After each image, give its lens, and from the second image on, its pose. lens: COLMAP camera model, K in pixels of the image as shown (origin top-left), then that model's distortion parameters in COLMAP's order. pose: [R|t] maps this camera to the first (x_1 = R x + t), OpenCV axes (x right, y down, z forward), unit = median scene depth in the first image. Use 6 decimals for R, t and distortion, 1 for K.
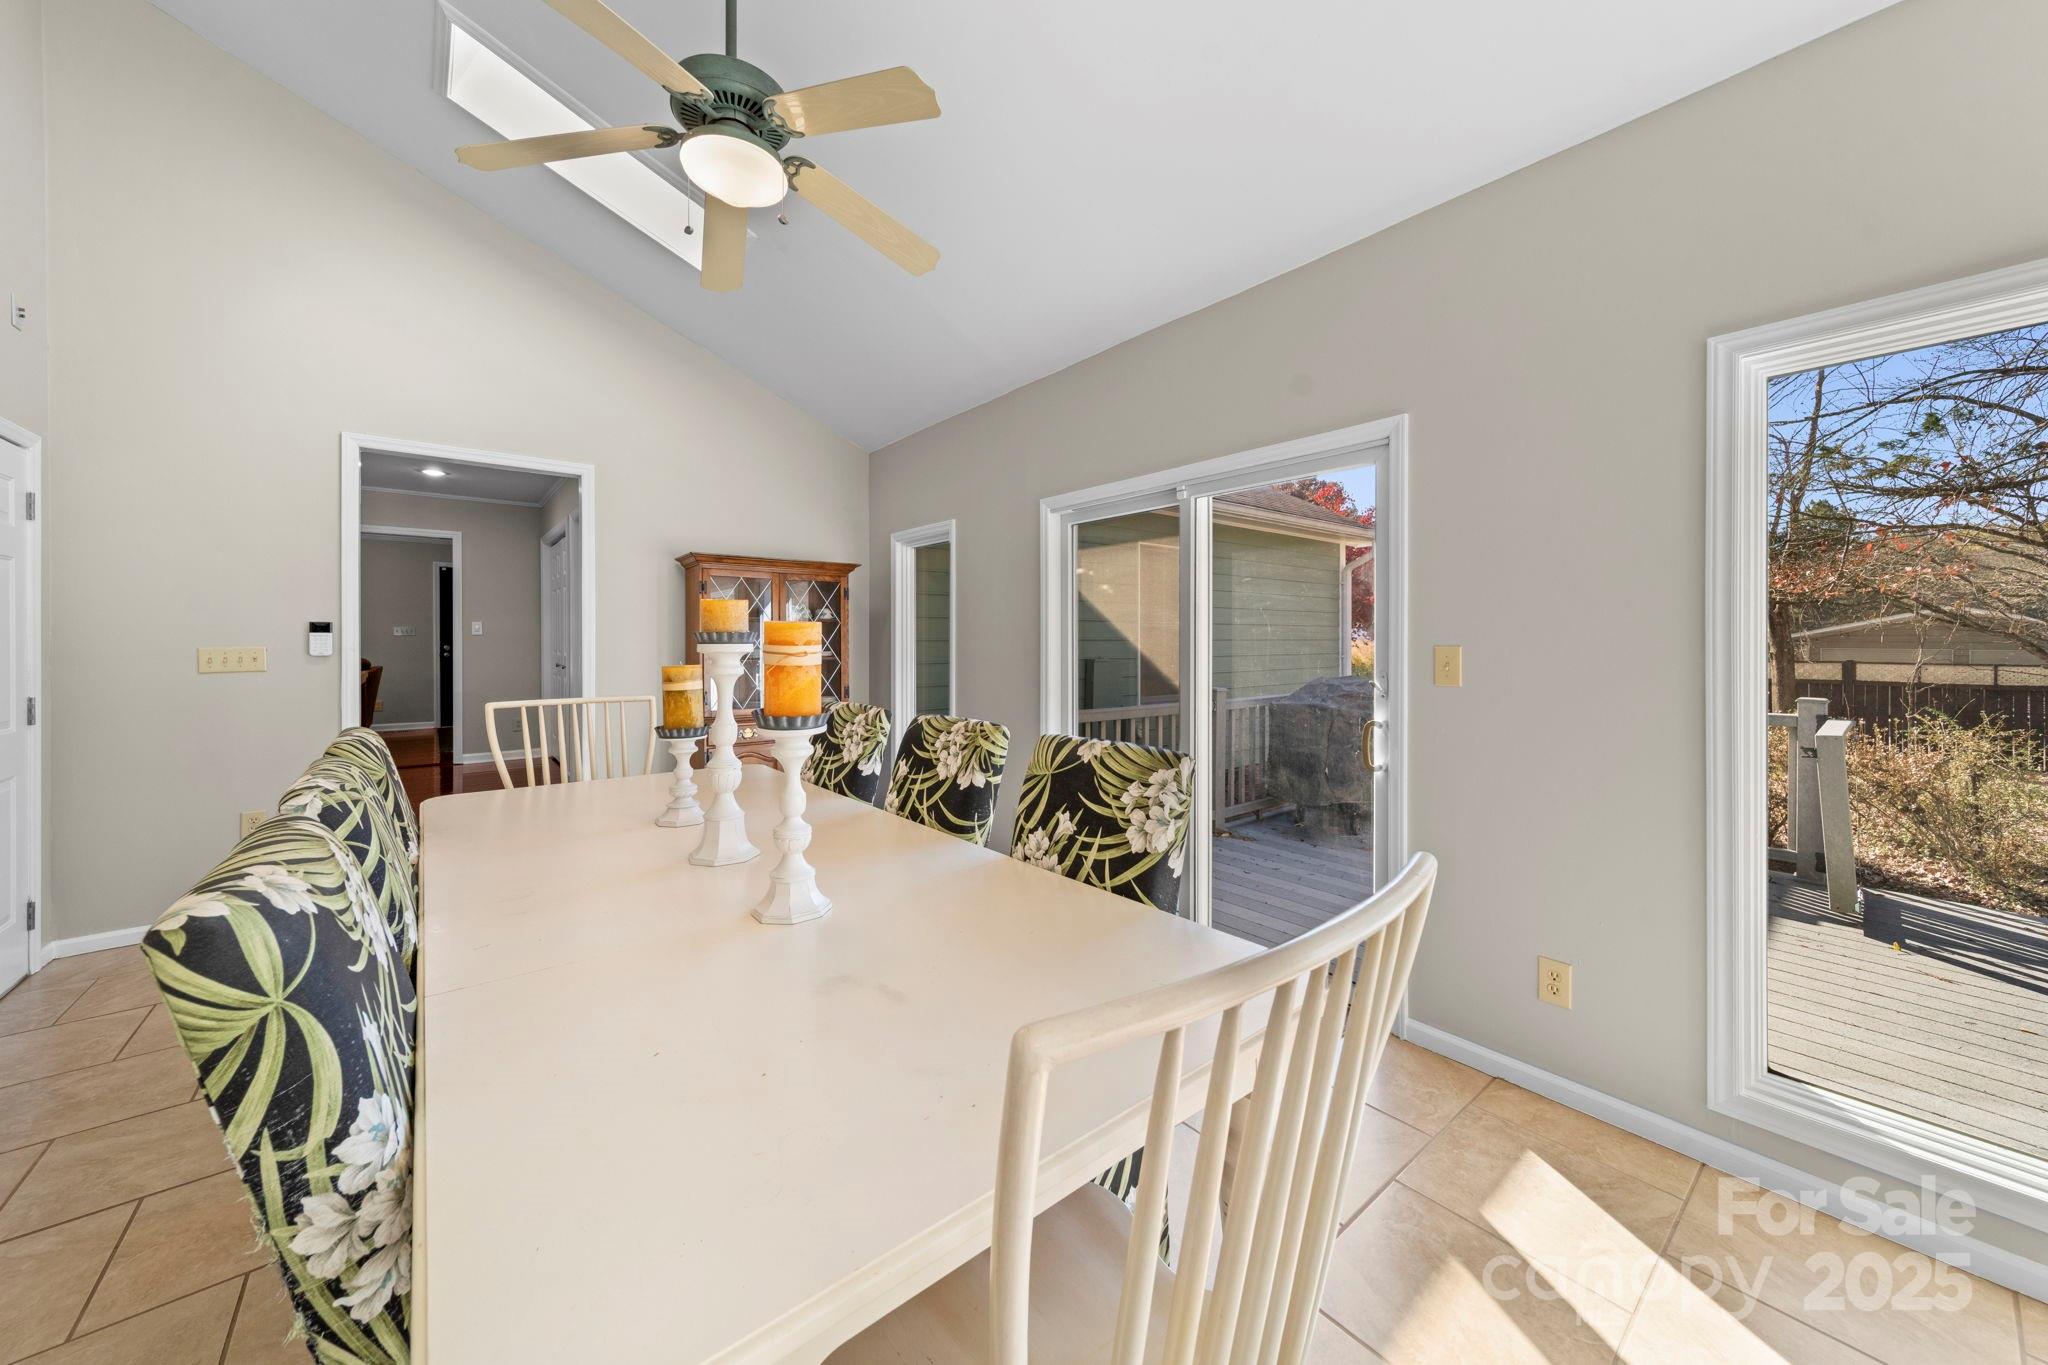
lens RADIAL K [[730.2, 0, 1029.0], [0, 730.2, 653.1], [0, 0, 1]] dist [0.002129, -0.000071]
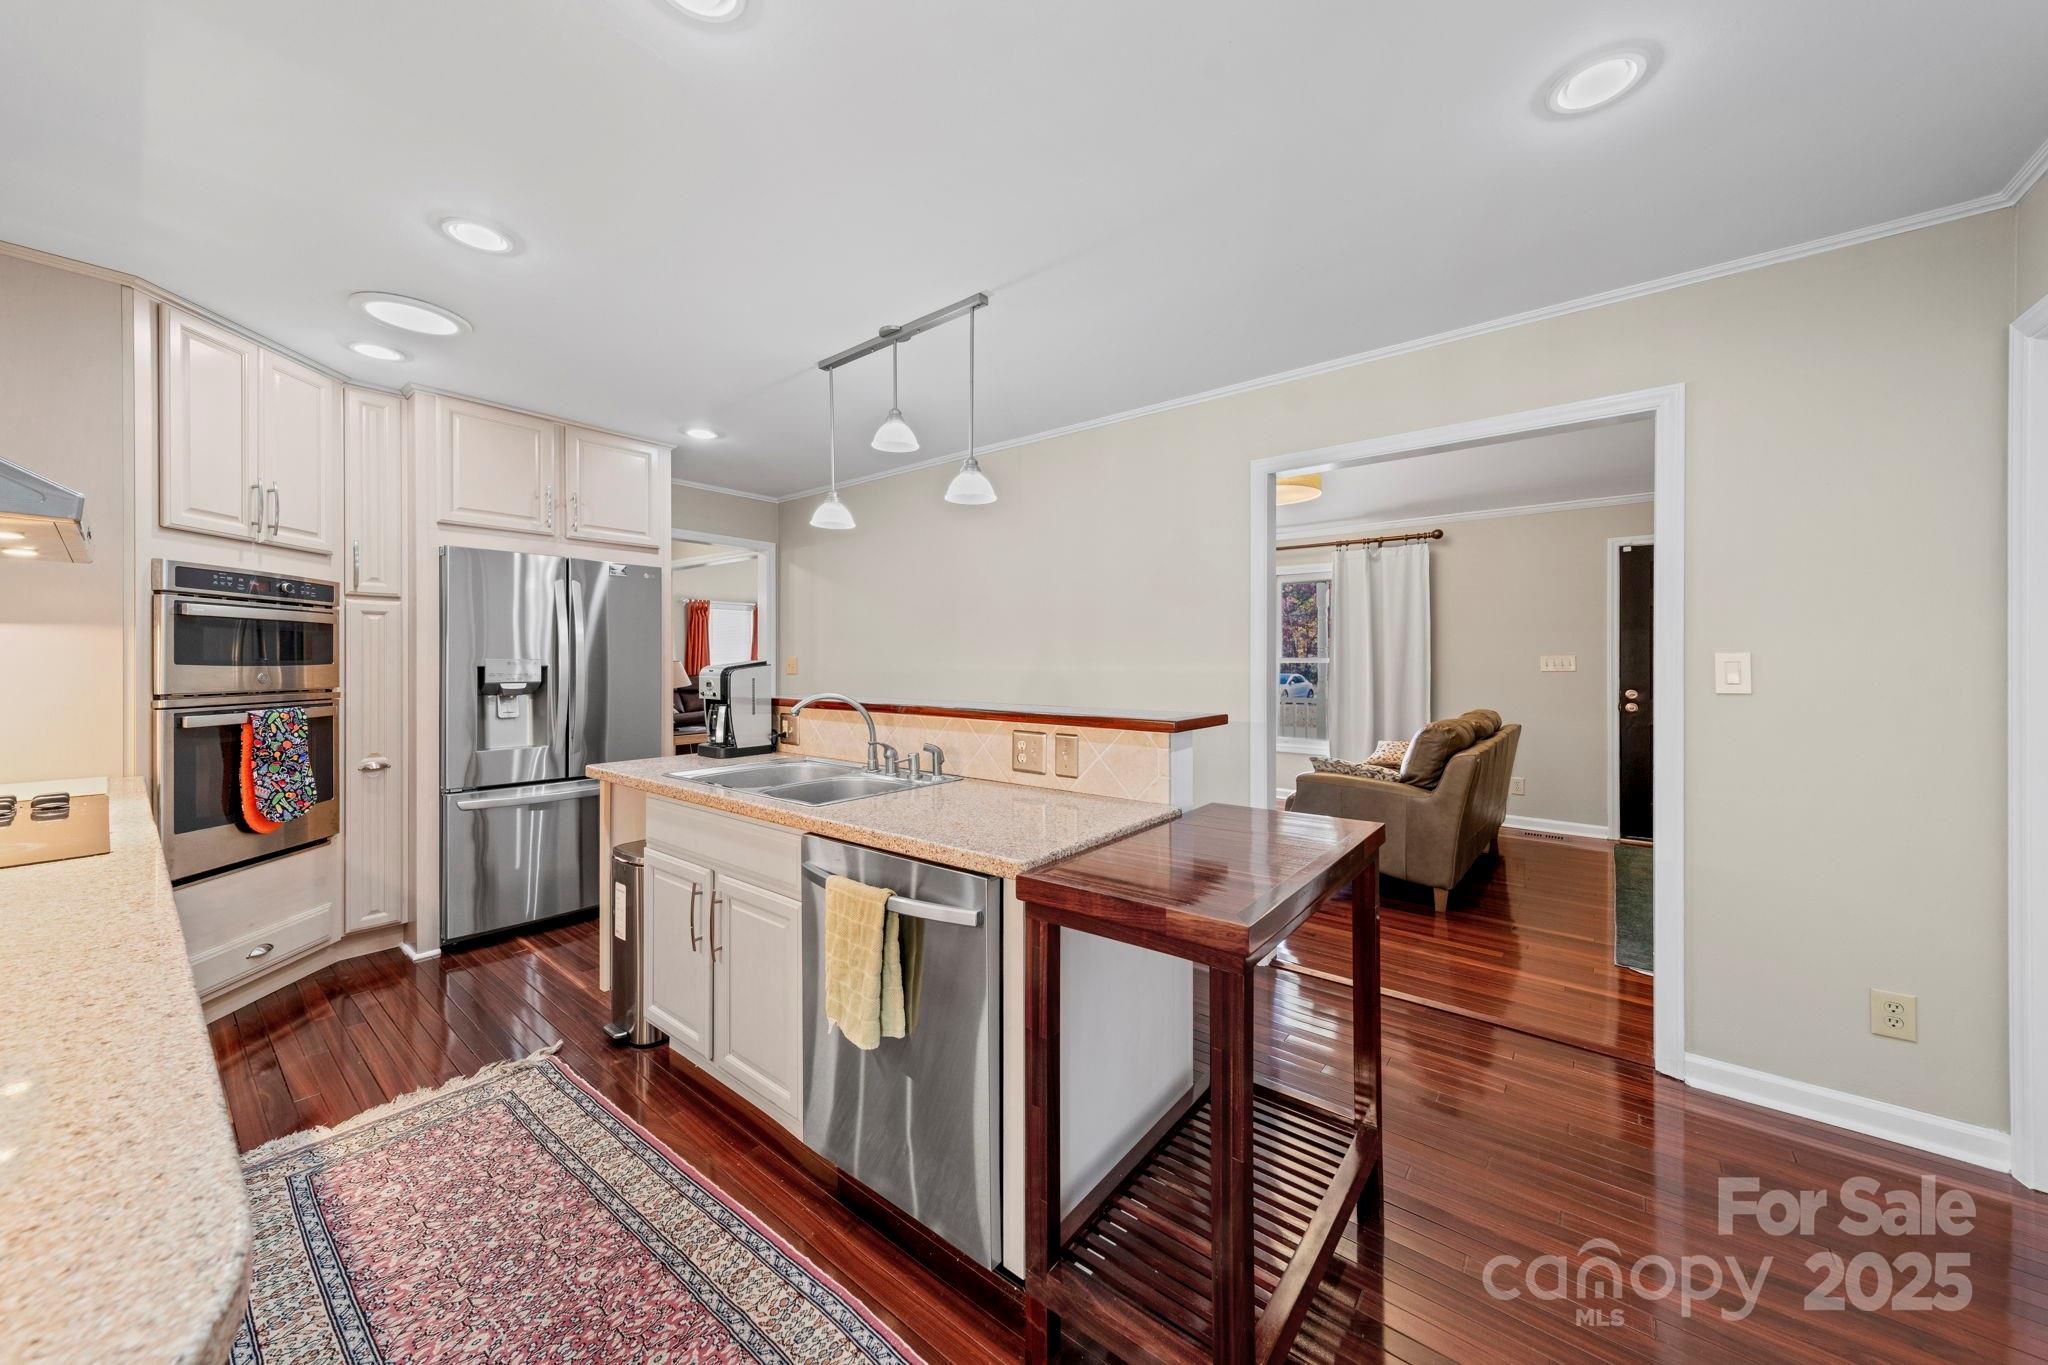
lens RADIAL K [[730.2, 0, 1029.0], [0, 730.2, 653.1], [0, 0, 1]] dist [0.002129, -0.000071]
pose [[0.201529, -0.003364, -0.979477, -0.818044], [-0.010895, 0.999925, -0.005676, -0.060897], [0.979422, 0.011815, 0.201477, 1.029074]]
